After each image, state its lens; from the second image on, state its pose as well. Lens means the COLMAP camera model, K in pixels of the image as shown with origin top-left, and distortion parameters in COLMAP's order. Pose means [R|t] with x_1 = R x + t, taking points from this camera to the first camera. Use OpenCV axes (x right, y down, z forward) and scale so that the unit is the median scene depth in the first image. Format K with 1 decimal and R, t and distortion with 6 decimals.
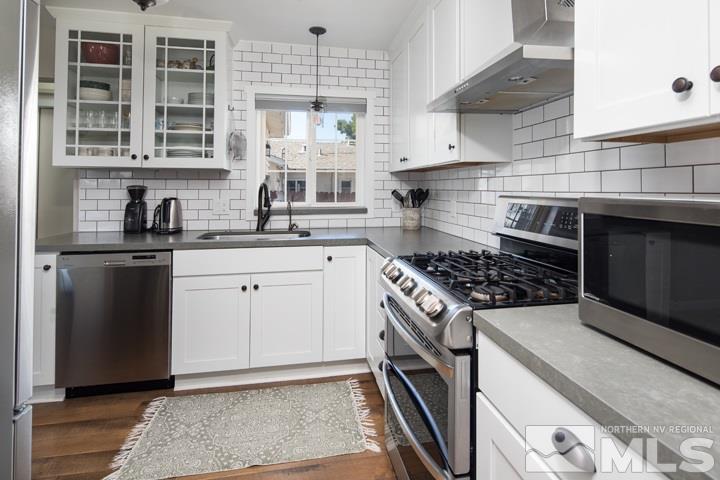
lens RADIAL K [[357.2, 0, 359.2], [0, 357.2, 186.1], [0, 0, 1]] dist [-0.000143, -0.000024]
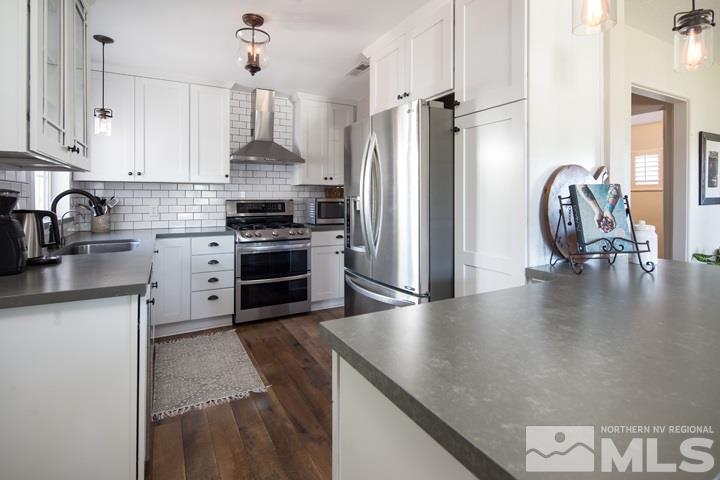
lens RADIAL K [[361.2, 0, 357.0], [0, 361.2, 189.7], [0, 0, 1]] dist [-0.001295, -0.000047]
pose [[-0.313873, 0.019769, 0.949259, -1.414801], [-0.003853, 0.999748, -0.022095, 0.008009], [-0.949457, -0.010592, -0.313718, 0.679896]]
